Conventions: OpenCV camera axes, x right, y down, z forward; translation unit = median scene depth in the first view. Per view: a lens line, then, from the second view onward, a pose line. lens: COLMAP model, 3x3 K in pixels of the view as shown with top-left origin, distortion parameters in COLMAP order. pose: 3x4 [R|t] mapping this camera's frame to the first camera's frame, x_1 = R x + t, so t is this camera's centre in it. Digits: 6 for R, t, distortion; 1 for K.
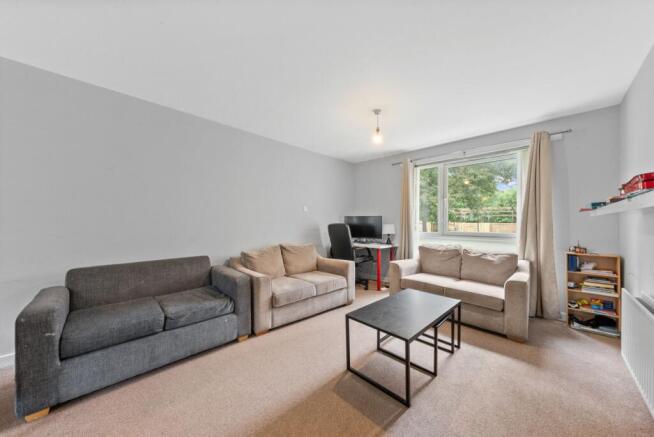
lens RADIAL K [[224.5, 0, 324.7], [0, 224.5, 218.6], [0, 0, 1]] dist [-0.003154, -0.000068]
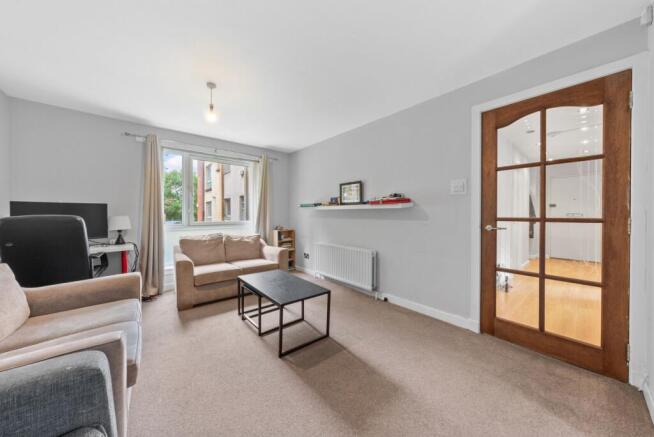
lens RADIAL K [[224.5, 0, 322.8], [0, 224.5, 214.7], [0, 0, 1]] dist [-0.003154, -0.000068]
pose [[0.085372, -0.008063, 0.996316, -0.560564], [-0.014081, 0.999858, 0.009298, 0.008450], [-0.996250, -0.014823, 0.085247, 0.460904]]
